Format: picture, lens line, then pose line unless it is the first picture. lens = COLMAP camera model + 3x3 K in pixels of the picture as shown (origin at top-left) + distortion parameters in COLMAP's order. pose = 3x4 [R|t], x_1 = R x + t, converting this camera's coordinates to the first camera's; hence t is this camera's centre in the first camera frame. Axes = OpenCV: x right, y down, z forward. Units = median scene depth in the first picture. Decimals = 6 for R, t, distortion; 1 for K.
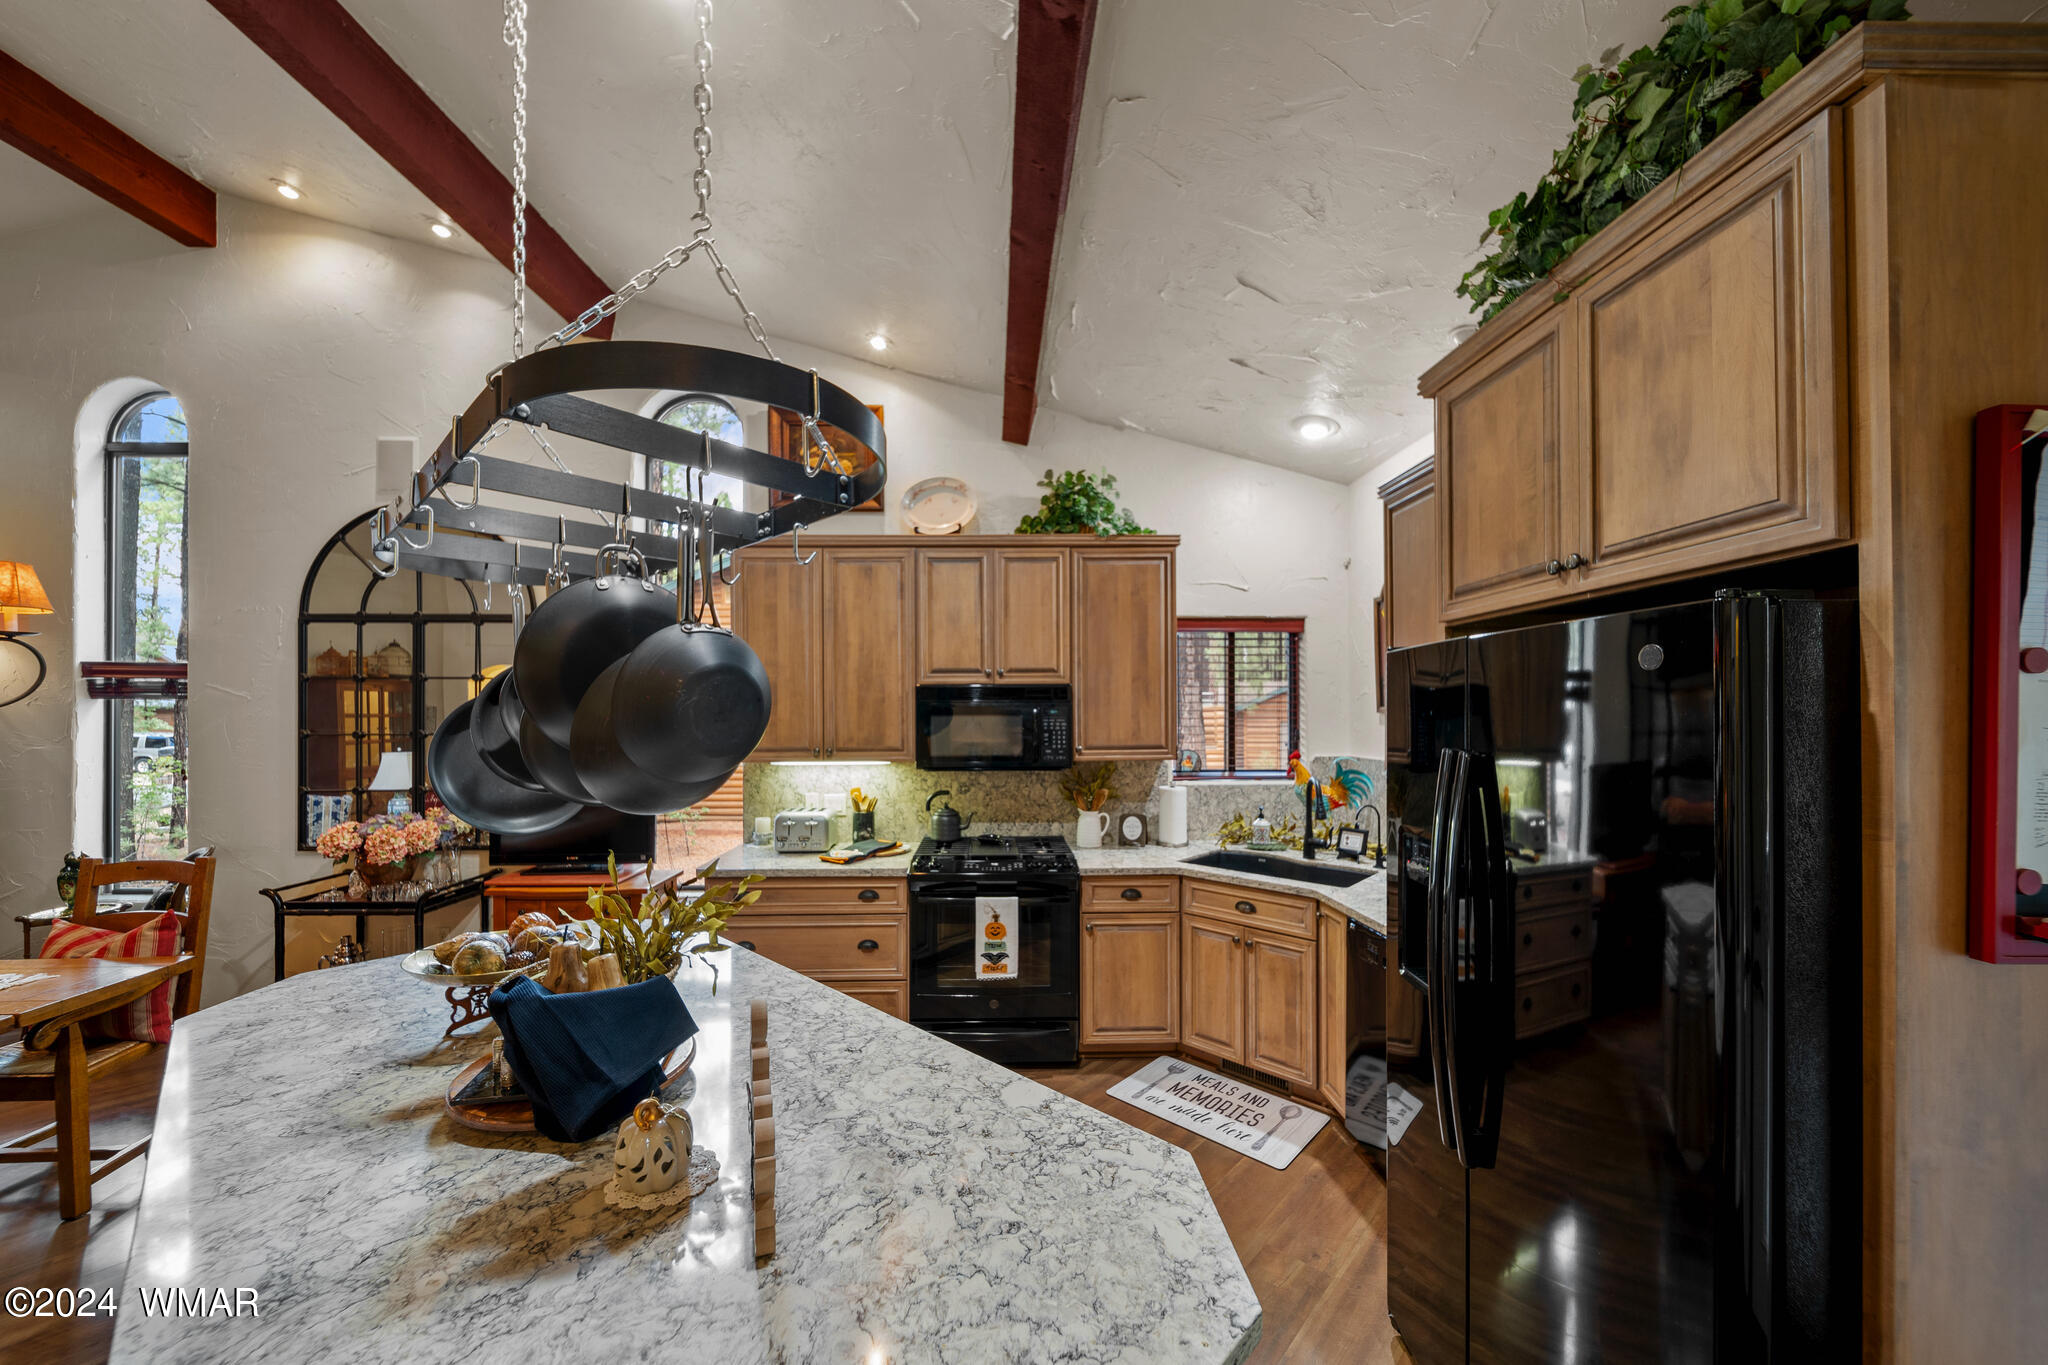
lens RADIAL K [[751.1, 0, 1075.9], [0, 751.1, 692.9], [0, 0, 1]] dist [-0.000141, -0.000707]
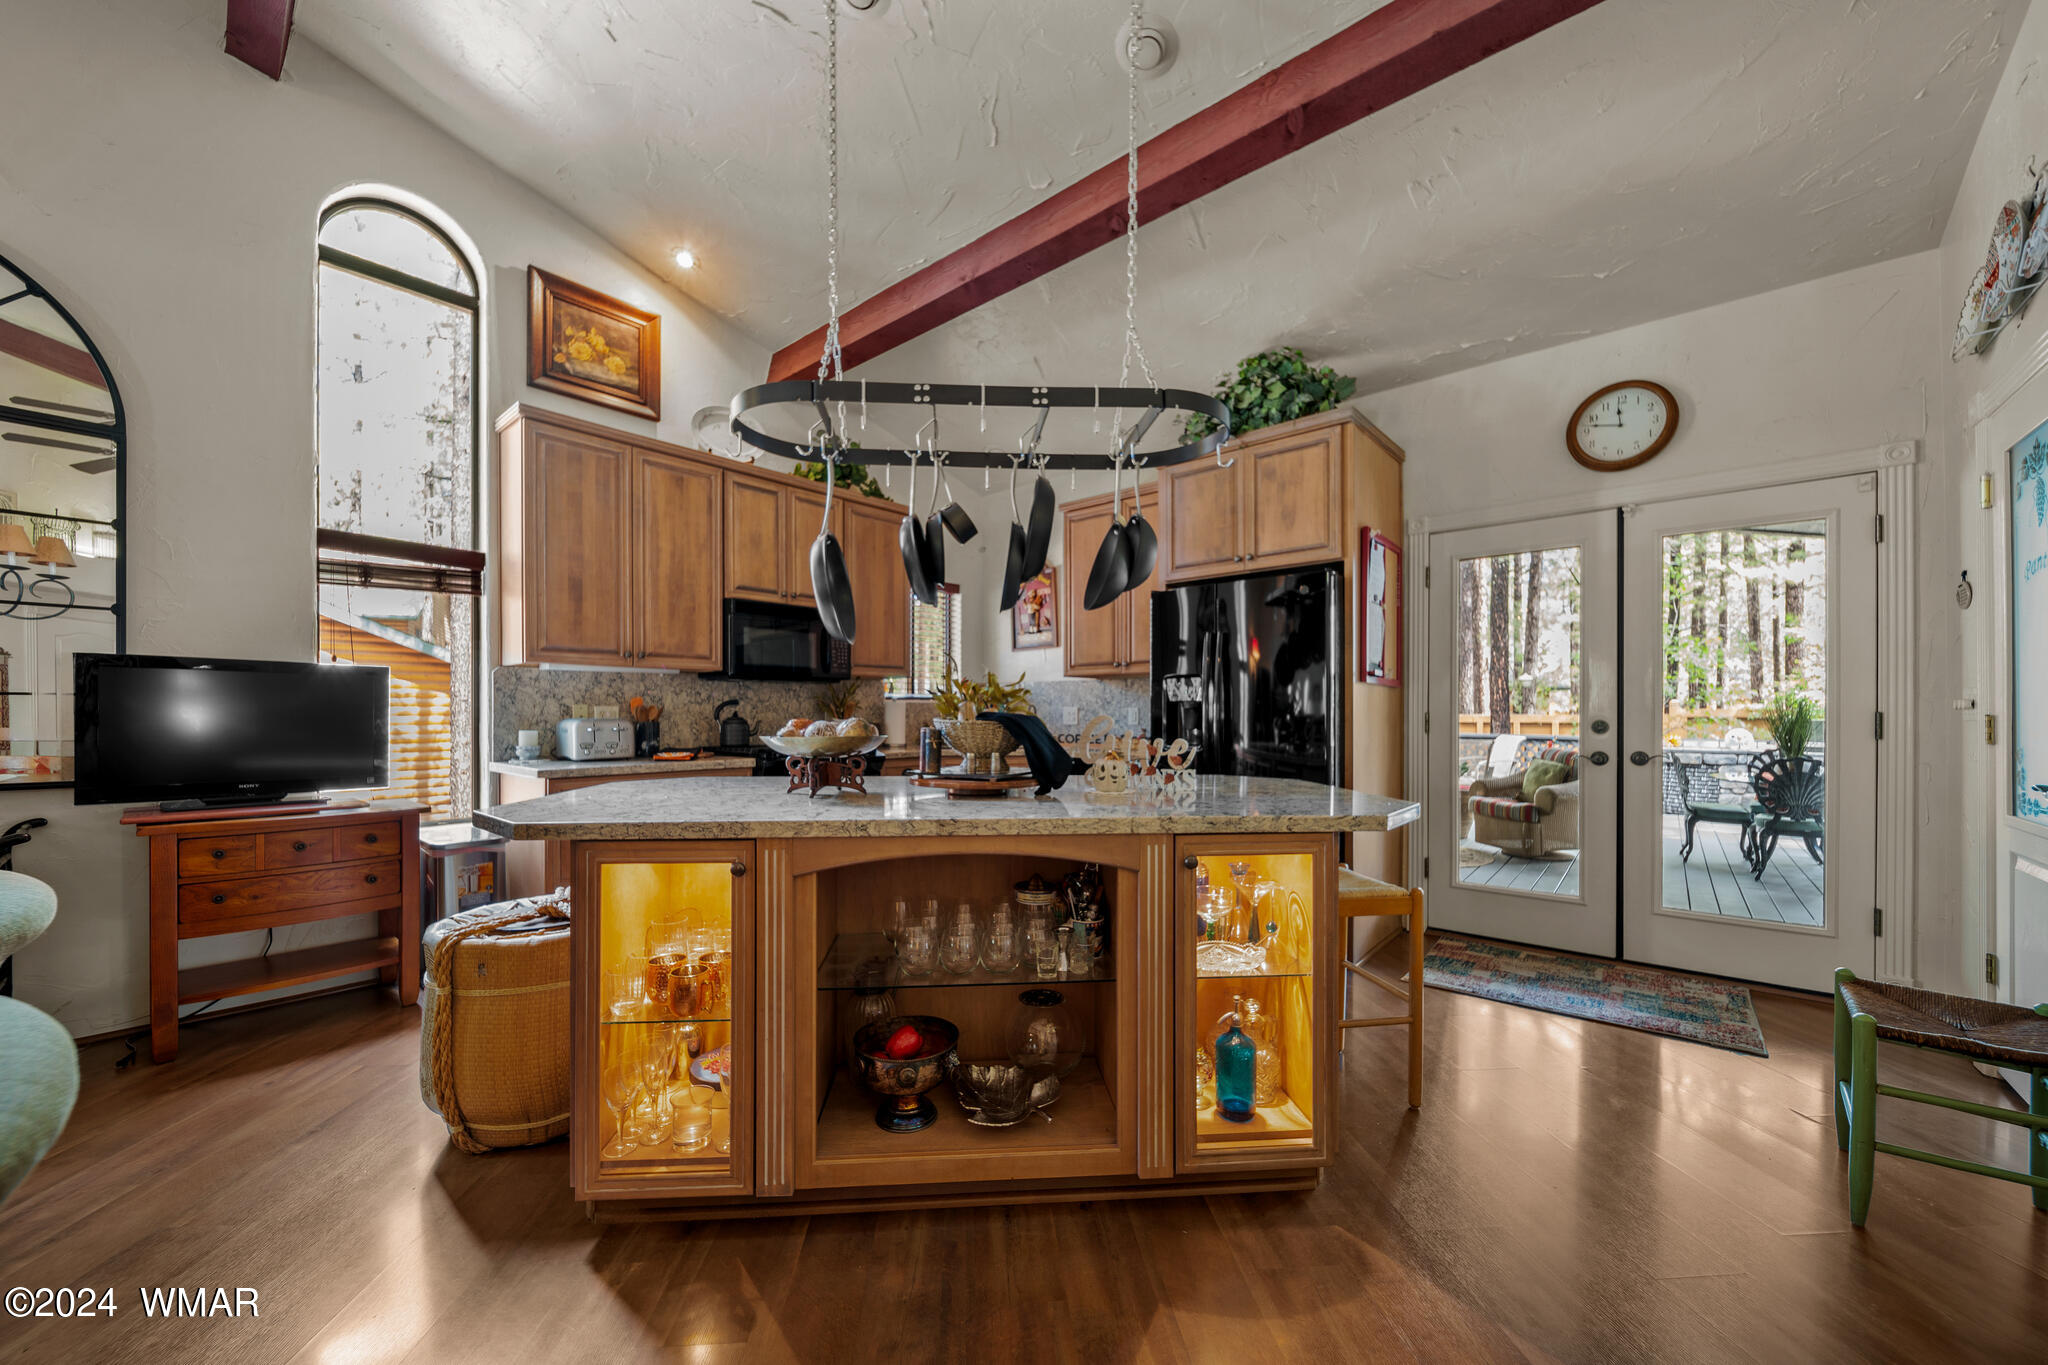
lens RADIAL K [[751.1, 0, 1041.9], [0, 751.1, 715.1], [0, 0, 1]] dist [-0.000141, -0.000707]
pose [[0.646314, -0.003472, 0.763064, -0.739351], [-0.004950, 0.999950, 0.008742, 0.145023], [-0.763056, -0.009427, 0.646264, -0.039379]]
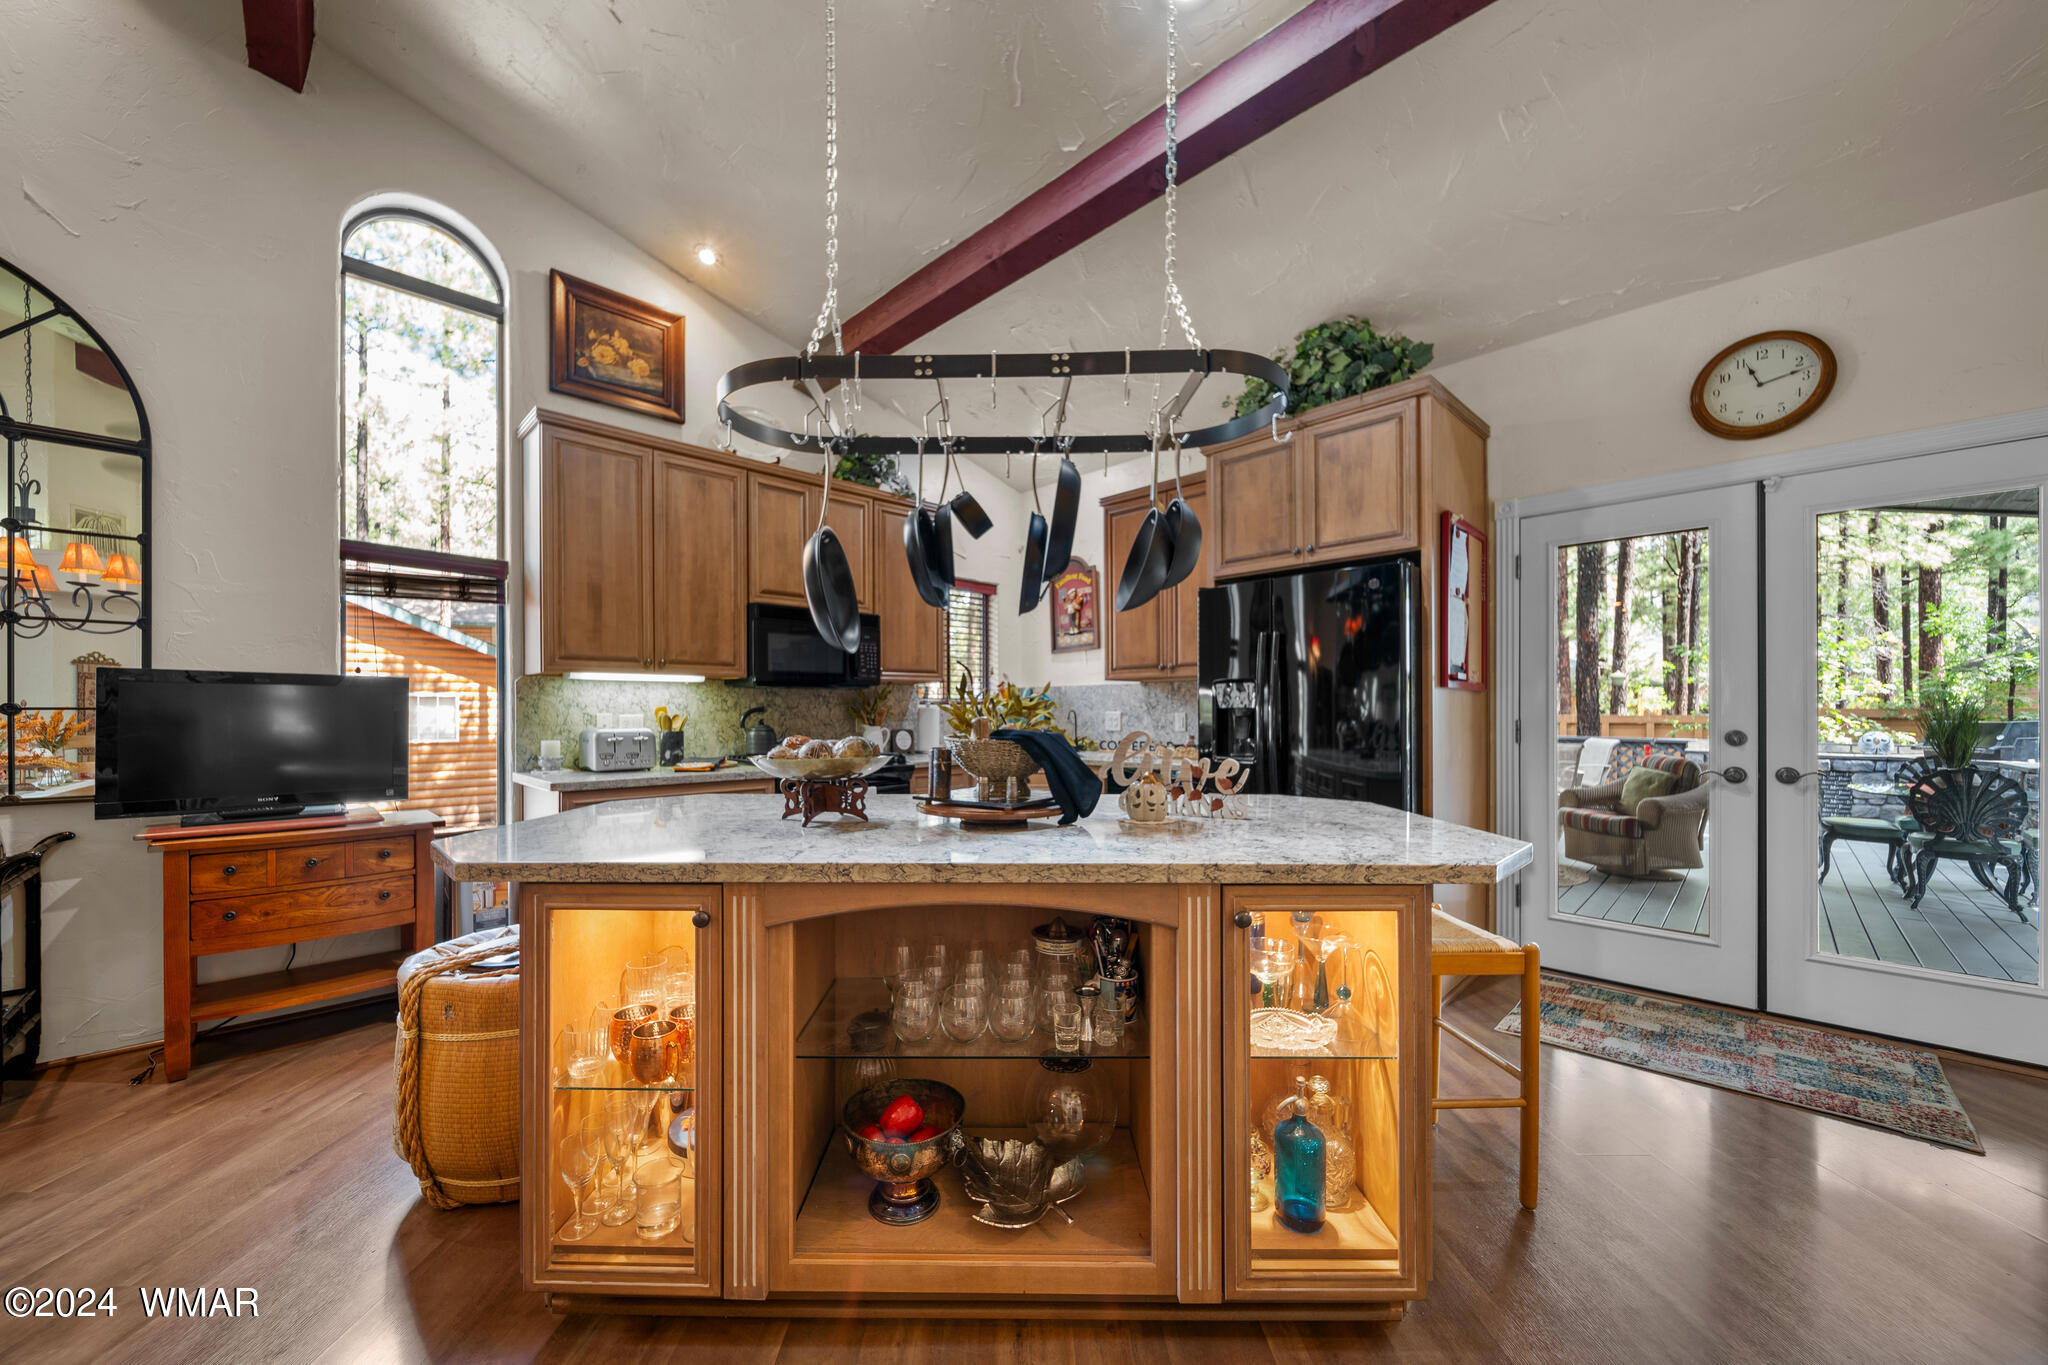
lens RADIAL K [[751.1, 0, 1013.8], [0, 751.1, 702.4], [0, 0, 1]] dist [-0.000141, -0.000707]
pose [[0.721604, 0.008261, 0.692257, -0.664740], [-0.004491, 0.999964, -0.007252, 0.132700], [-0.692292, 0.002124, 0.721615, -0.000609]]
